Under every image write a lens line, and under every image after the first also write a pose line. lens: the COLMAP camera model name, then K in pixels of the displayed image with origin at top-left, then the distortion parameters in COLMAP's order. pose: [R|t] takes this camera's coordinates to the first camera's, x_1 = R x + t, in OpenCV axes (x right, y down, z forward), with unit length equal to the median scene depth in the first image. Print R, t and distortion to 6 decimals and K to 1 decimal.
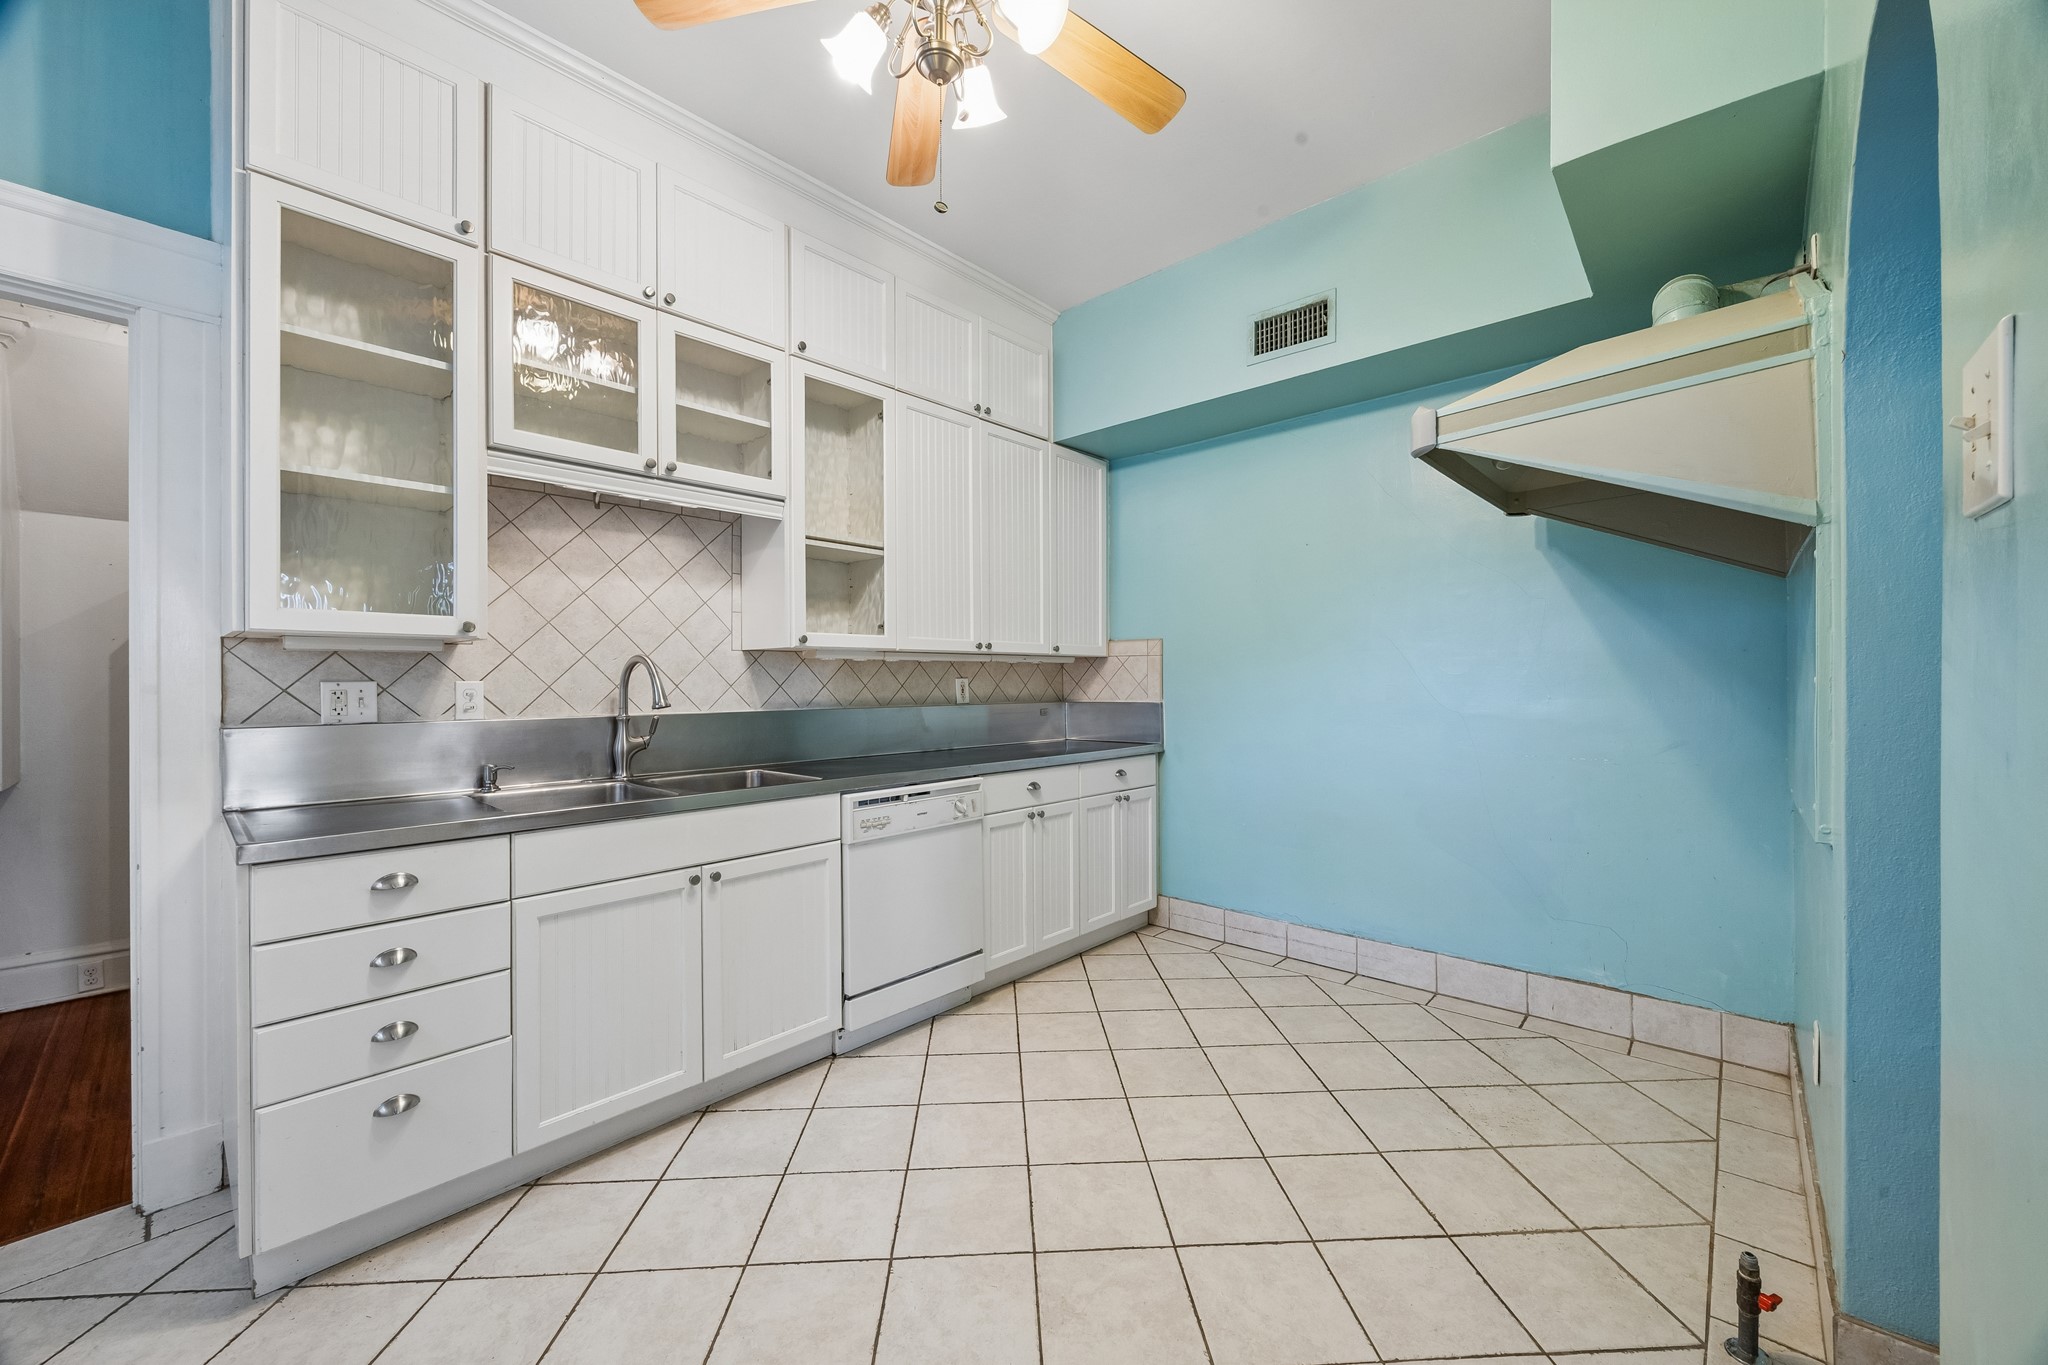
lens RADIAL K [[793.0, 0, 1026.4], [0, 793.0, 684.2], [0, 0, 1]] dist [0.001812, 0.000026]
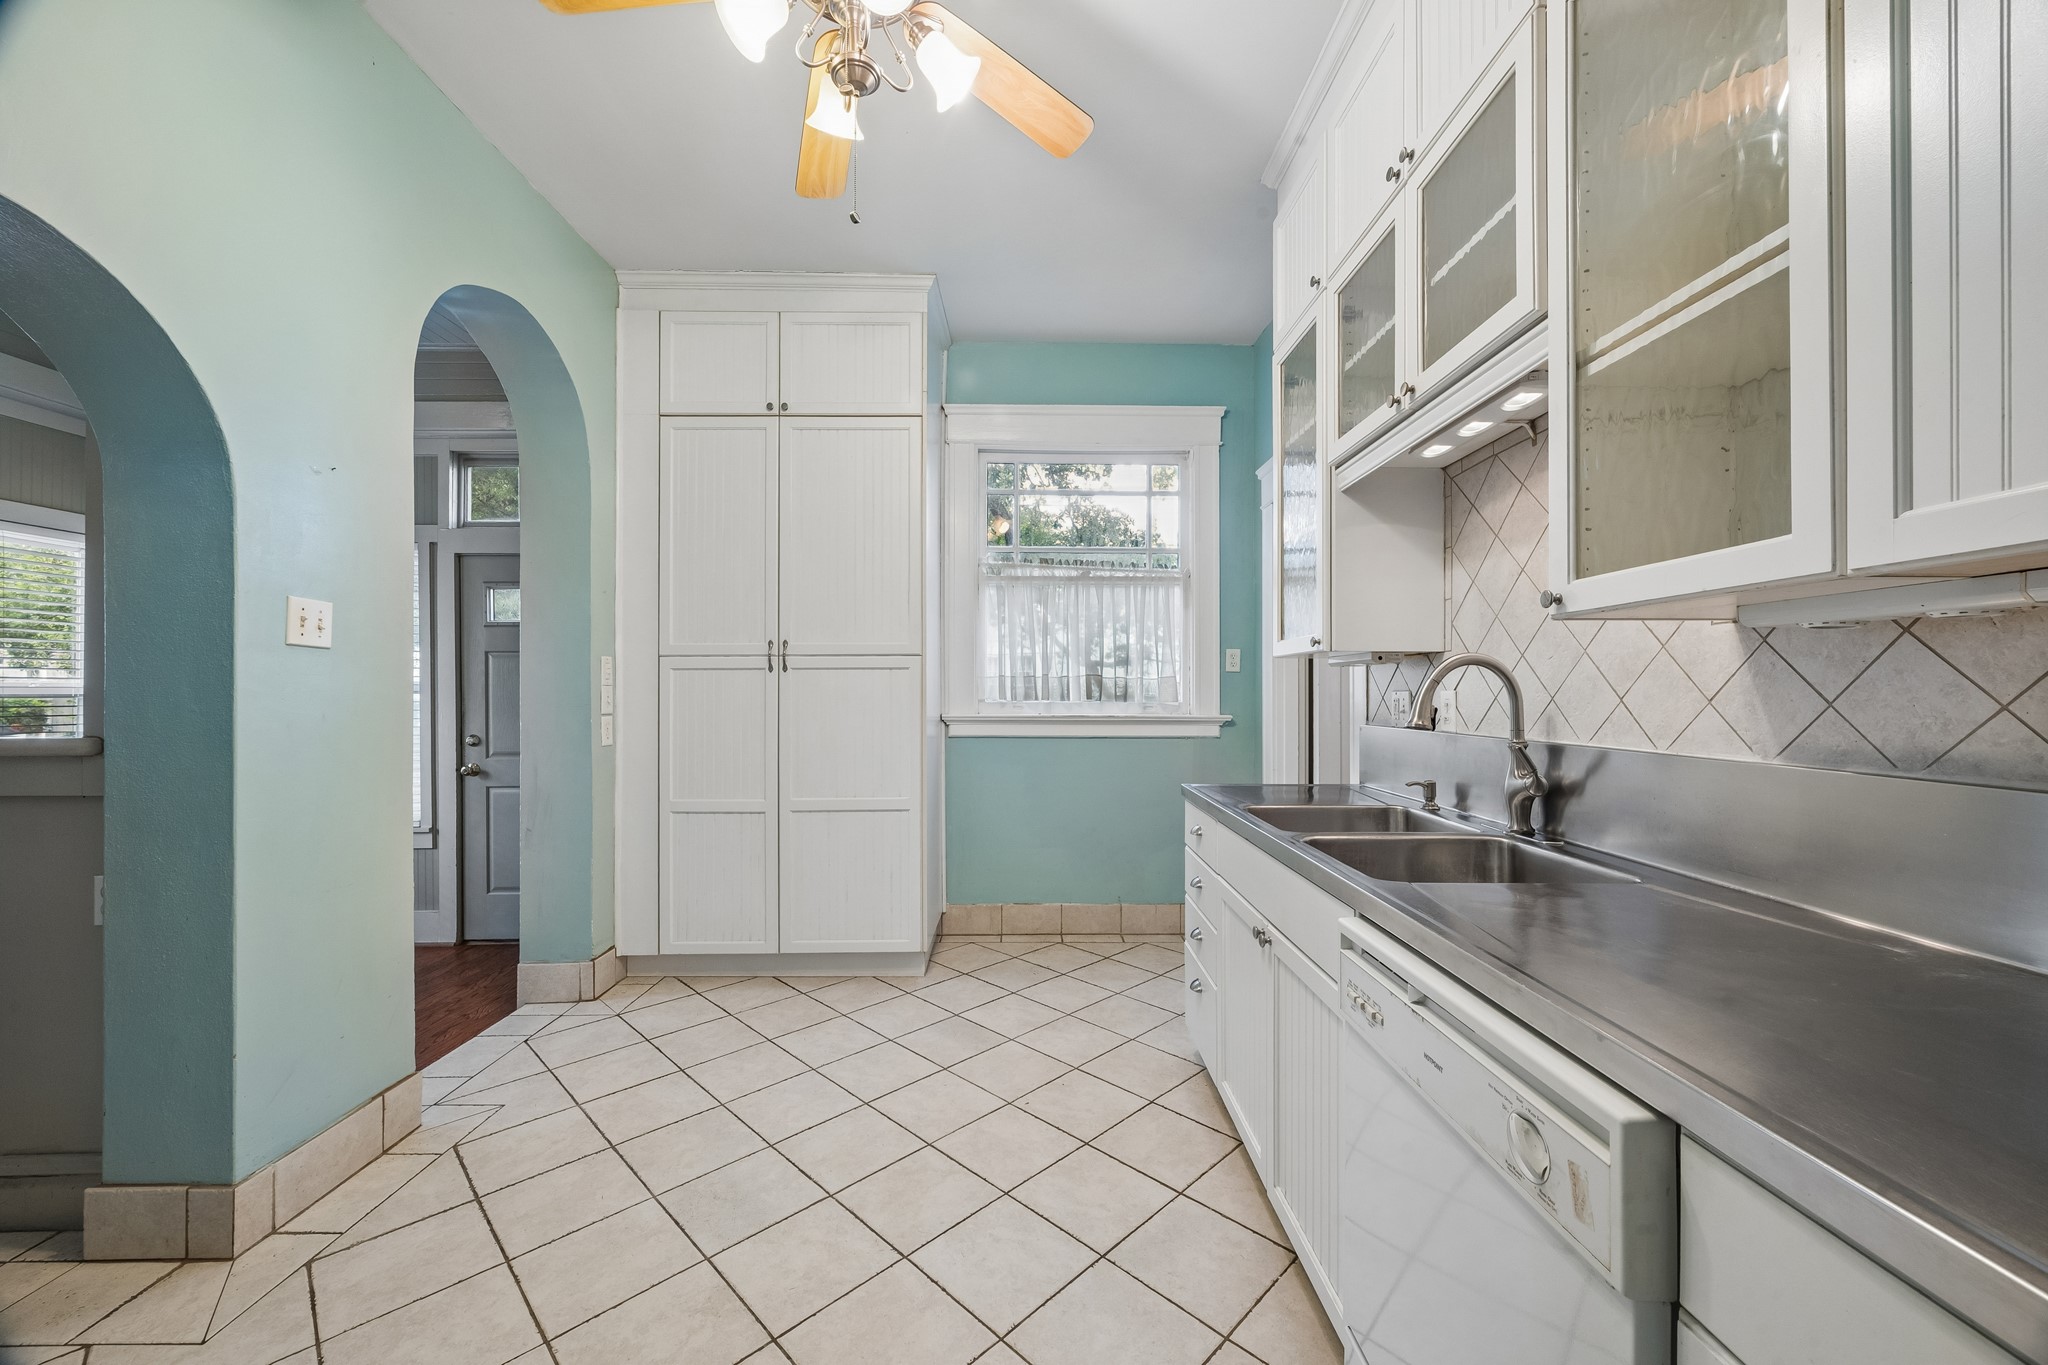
lens RADIAL K [[793.0, 0, 1030.4], [0, 793.0, 685.4], [0, 0, 1]] dist [0.001812, 0.000026]
pose [[-0.727362, -0.002099, -0.686250, 0.281862], [-0.002643, 0.999996, -0.000257, -0.007249], [0.686249, 0.001626, -0.727365, 1.259354]]
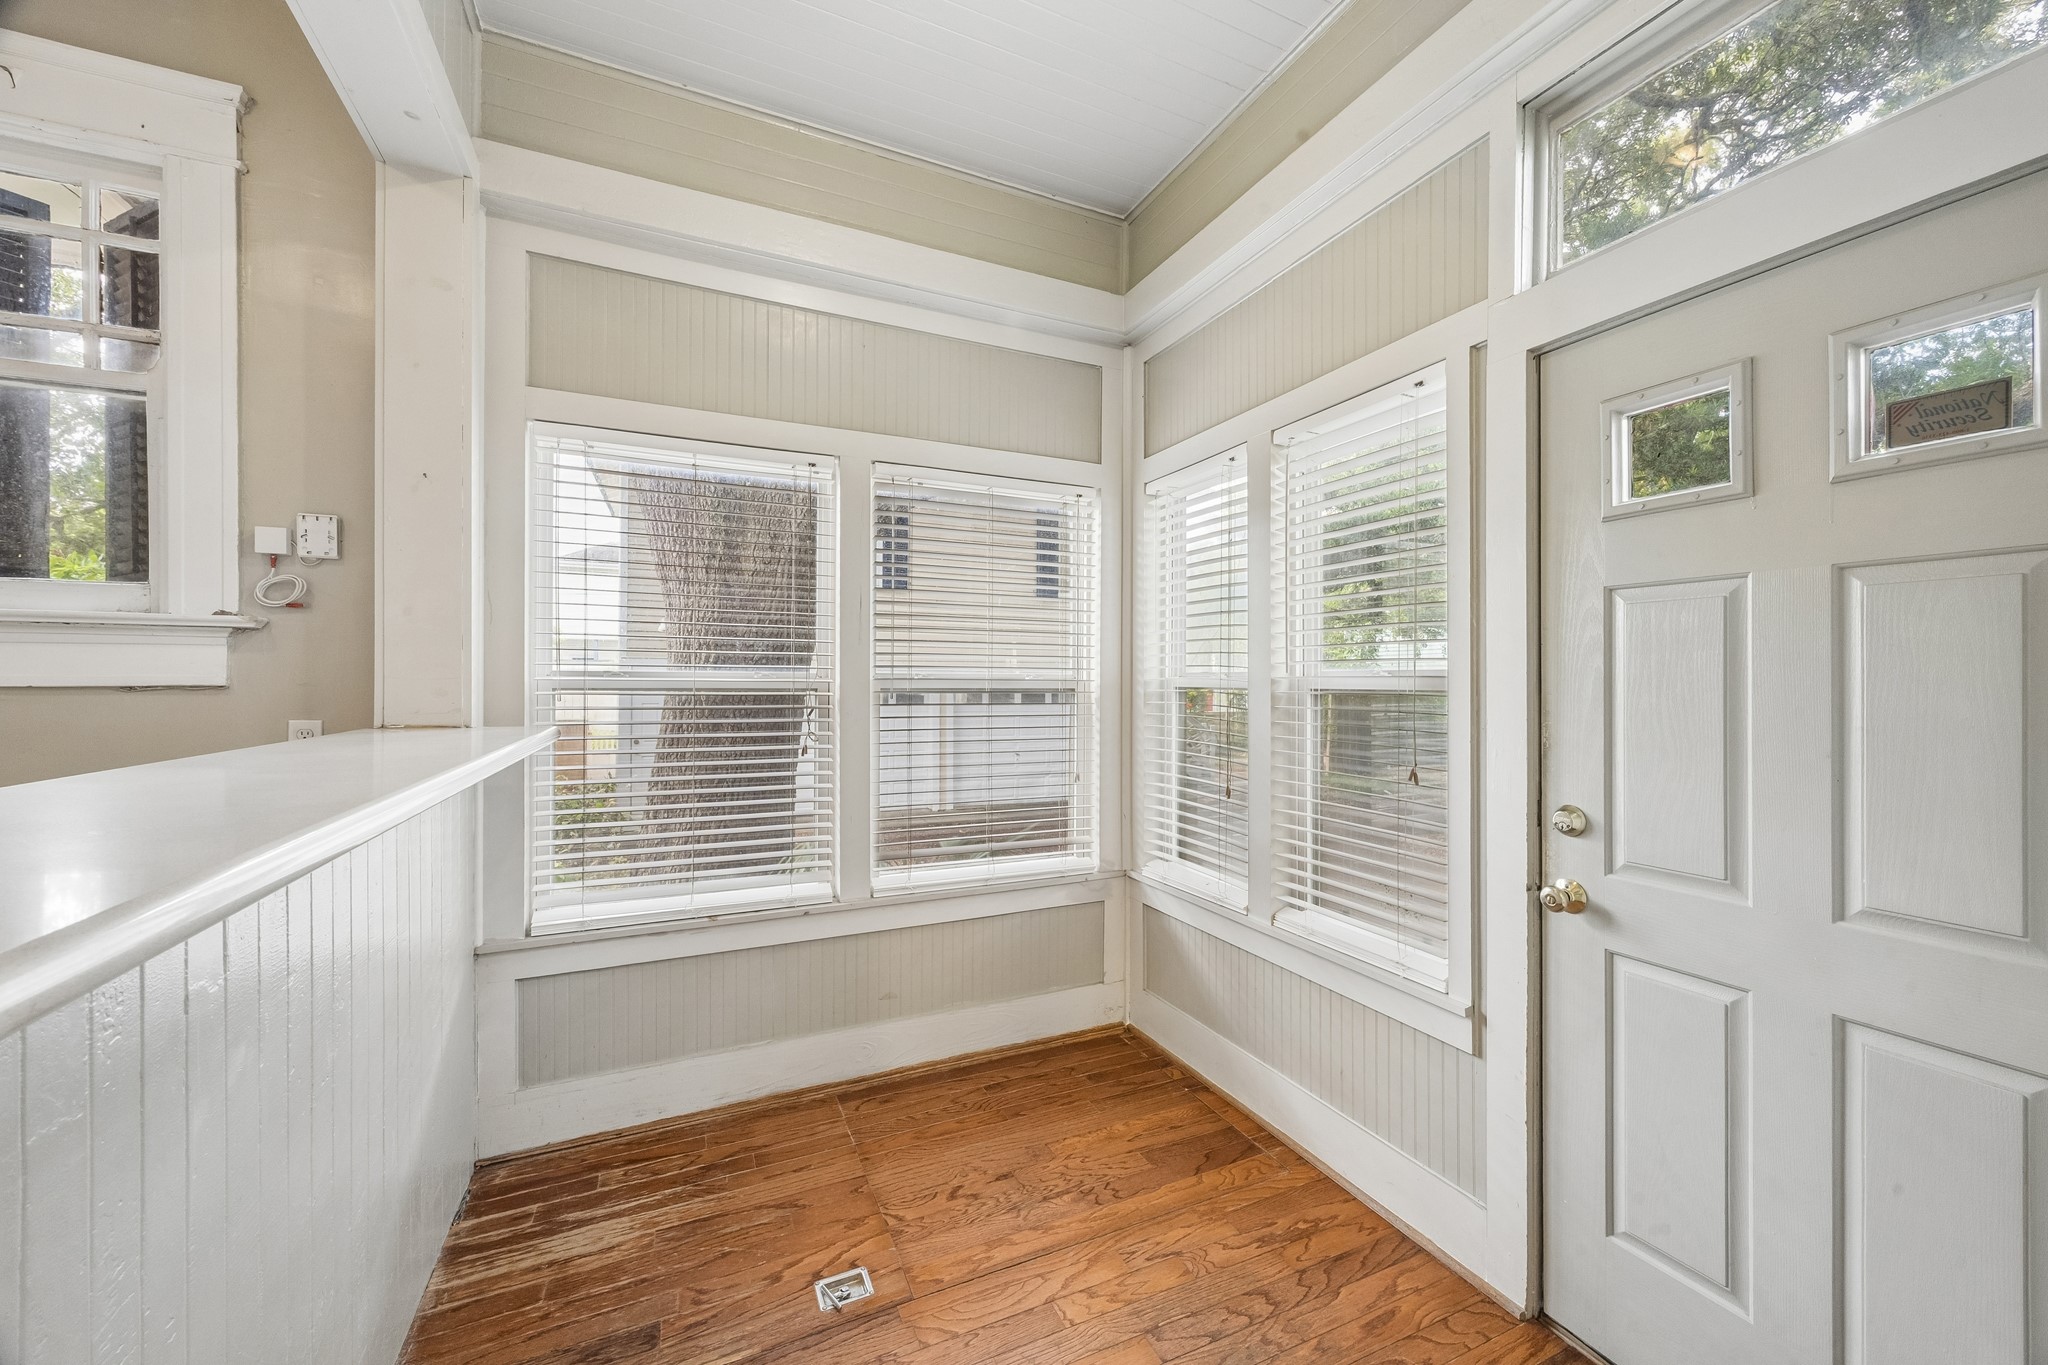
lens RADIAL K [[793.0, 0, 1023.4], [0, 793.0, 687.7], [0, 0, 1]] dist [0.001812, 0.000026]
pose [[-0.917594, -0.005769, 0.397476, 0.218320], [-0.001758, 0.999944, 0.010455, -0.005408], [-0.397514, 0.008895, -0.917553, 0.696950]]
